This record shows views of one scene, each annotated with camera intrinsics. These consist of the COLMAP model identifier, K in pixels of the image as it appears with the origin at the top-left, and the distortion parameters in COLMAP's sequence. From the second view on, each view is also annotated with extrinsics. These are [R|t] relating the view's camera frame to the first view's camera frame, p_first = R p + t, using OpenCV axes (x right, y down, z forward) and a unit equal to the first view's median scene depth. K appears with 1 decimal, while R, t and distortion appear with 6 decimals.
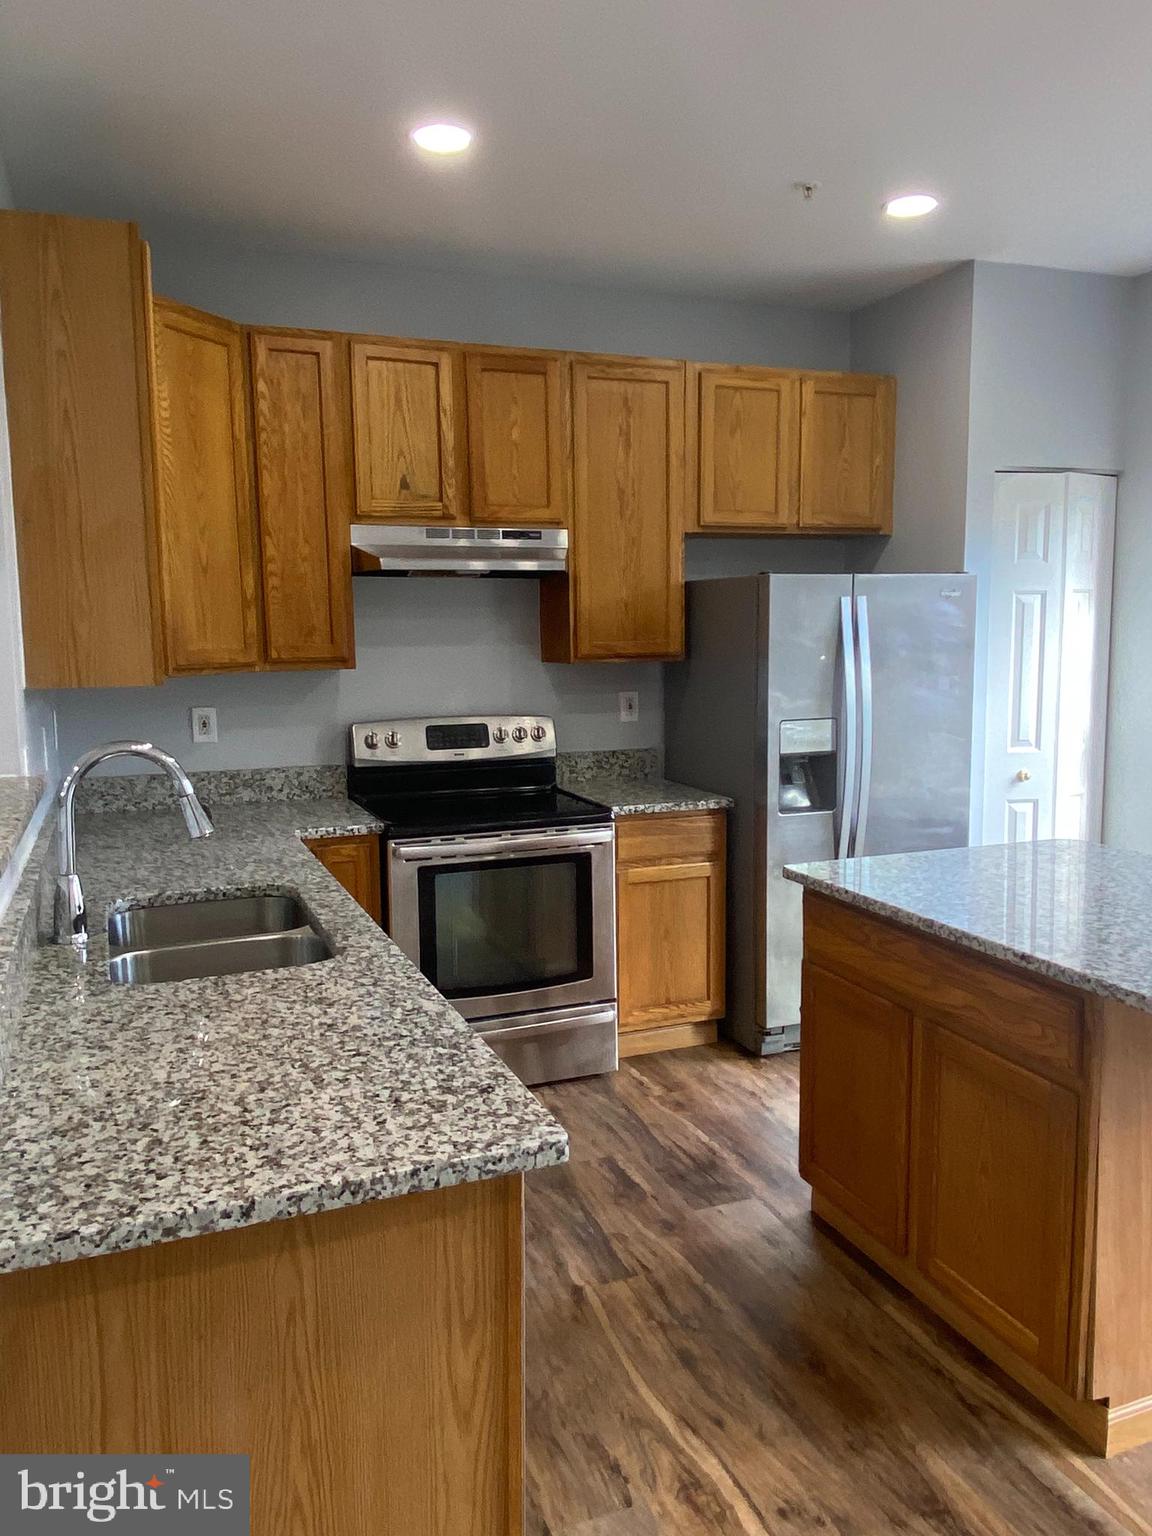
lens RADIAL K [[1147.4, 0, 578.3], [0, 1147.4, 757.6], [0, 0, 1]] dist [0.100807, -0.124686]
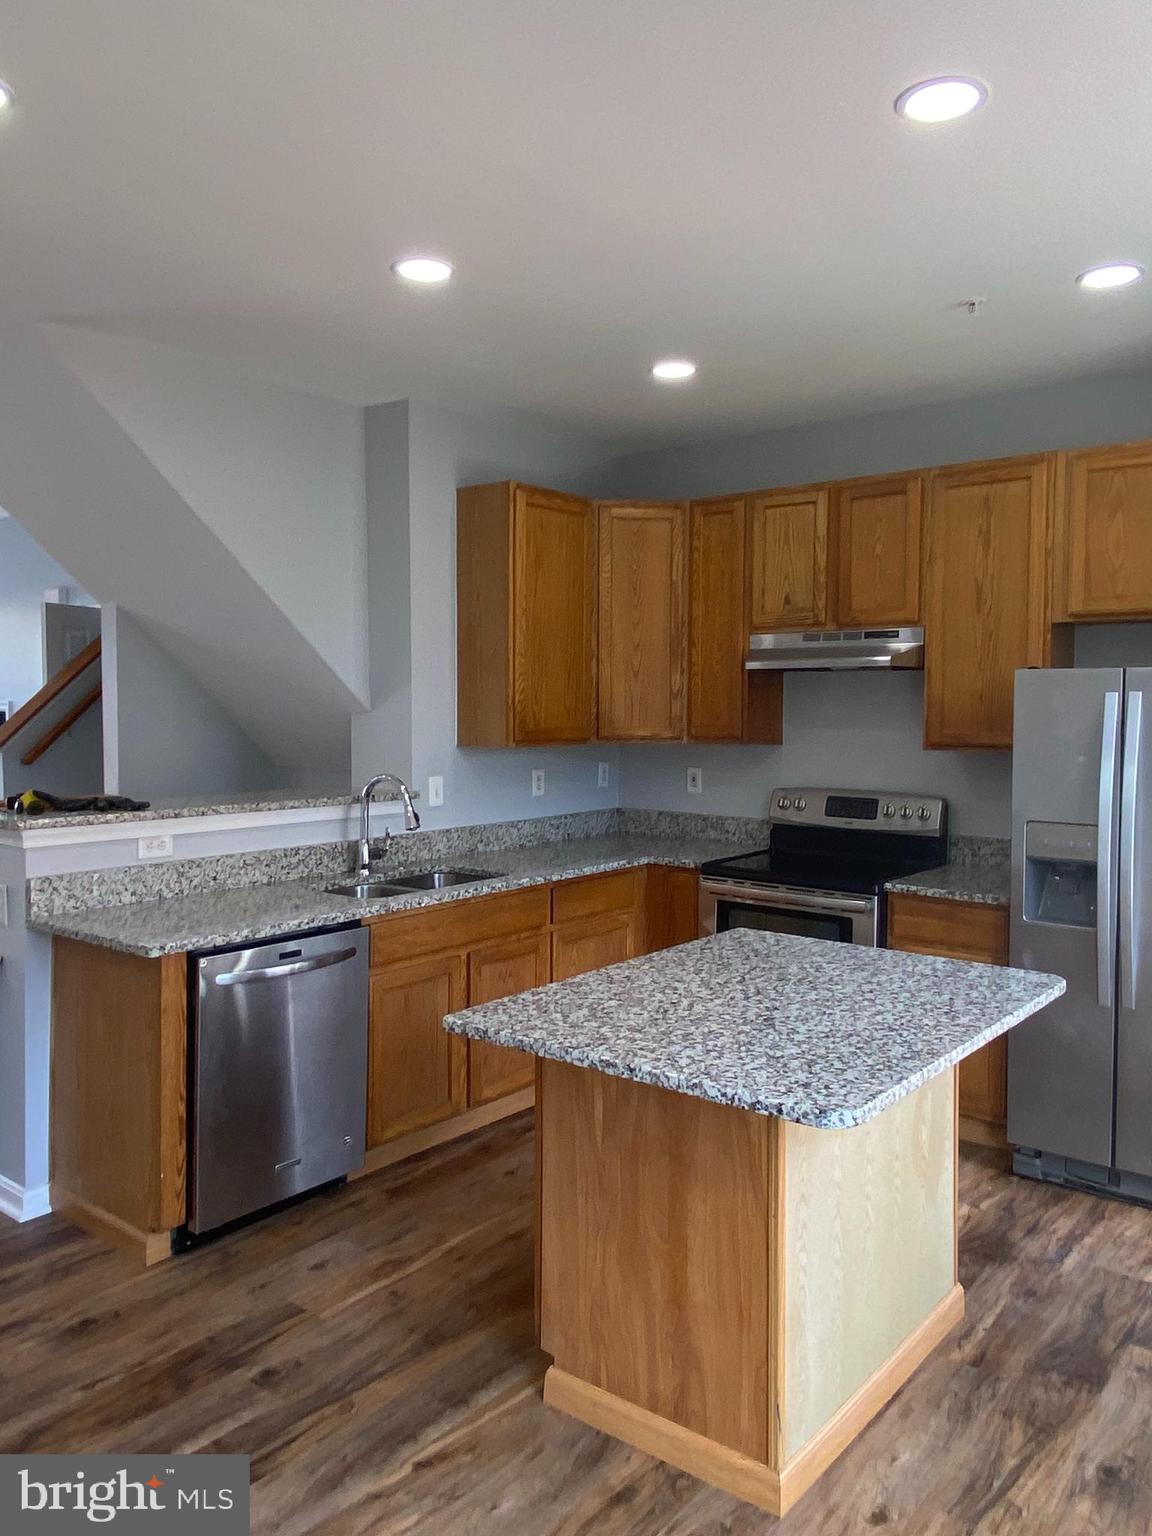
lens RADIAL K [[1147.4, 0, 578.3], [0, 1147.4, 757.6], [0, 0, 1]] dist [0.100807, -0.124686]
pose [[0.500297, 0.060312, -0.863751, 0.827342], [-0.106873, 0.994244, 0.007521, -0.052316], [0.859233, 0.088549, 0.503863, 0.190215]]
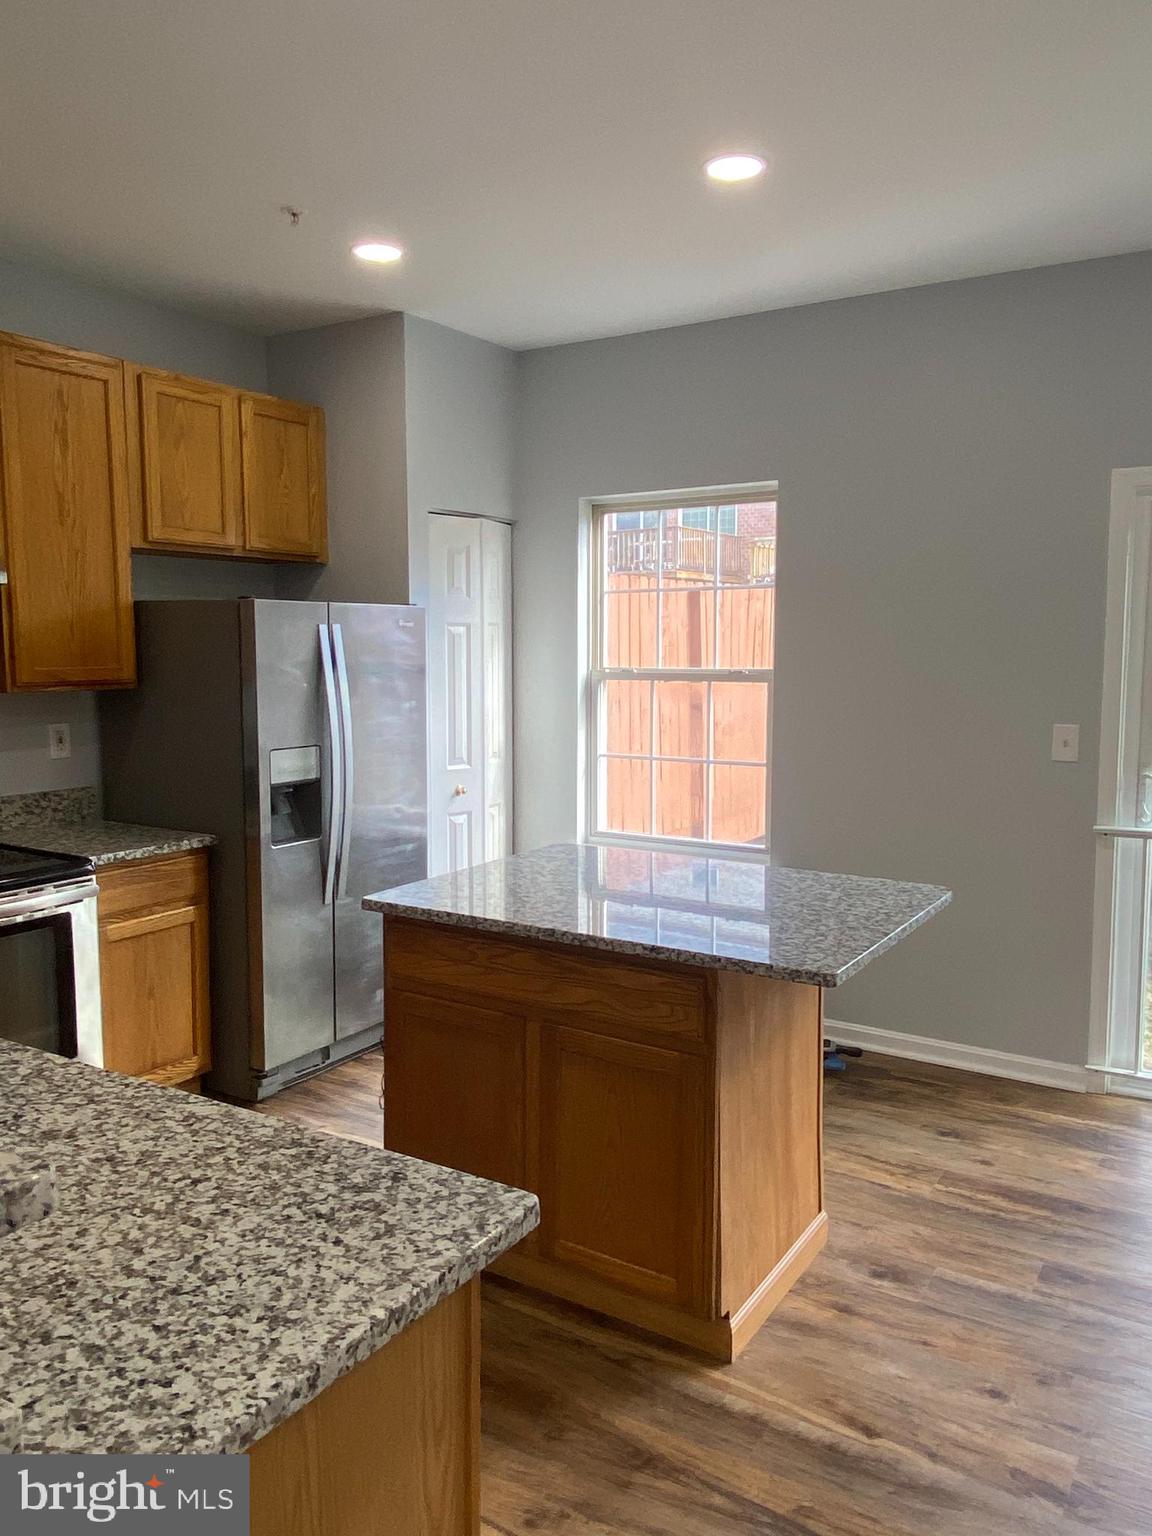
lens RADIAL K [[1147.4, 0, 578.3], [0, 1147.4, 757.6], [0, 0, 1]] dist [0.100807, -0.124686]
pose [[0.806442, -0.048181, 0.589347, -0.190001], [0.056572, 0.998390, 0.004211, -0.015387], [-0.588601, 0.029945, 0.807869, 0.063238]]
